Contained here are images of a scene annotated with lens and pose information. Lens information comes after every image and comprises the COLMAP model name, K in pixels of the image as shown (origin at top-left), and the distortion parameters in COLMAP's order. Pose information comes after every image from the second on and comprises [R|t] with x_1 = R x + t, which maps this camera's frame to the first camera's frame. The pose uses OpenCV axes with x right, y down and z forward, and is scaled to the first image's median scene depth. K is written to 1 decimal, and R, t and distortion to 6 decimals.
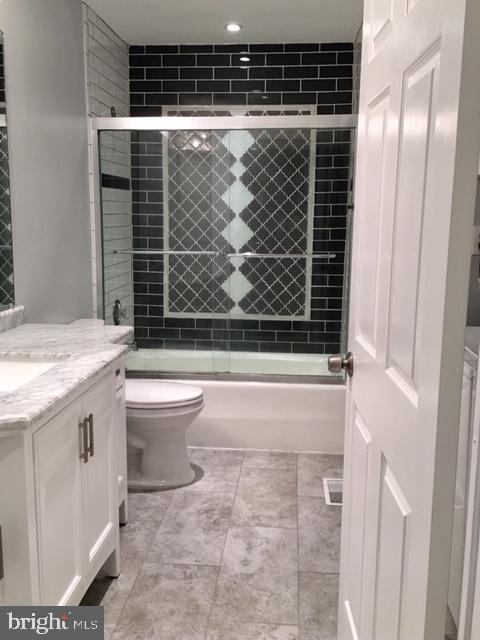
lens RADIAL K [[611.4, 0, 240.0], [0, 611.4, 320.0], [0, 0, 1]] dist [0.052680, 0.004203]
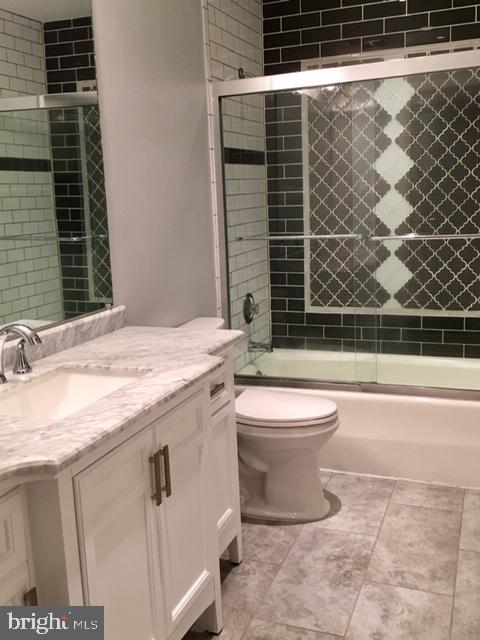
lens RADIAL K [[657.4, 0, 243.2], [0, 657.4, 320.2], [0, 0, 1]] dist [0.100449, -0.146244]
pose [[0.959674, 0.003997, -0.281088, 0.059437], [0.003474, 0.999654, 0.026076, -0.020870], [0.281095, -0.026001, 0.959328, 0.111736]]
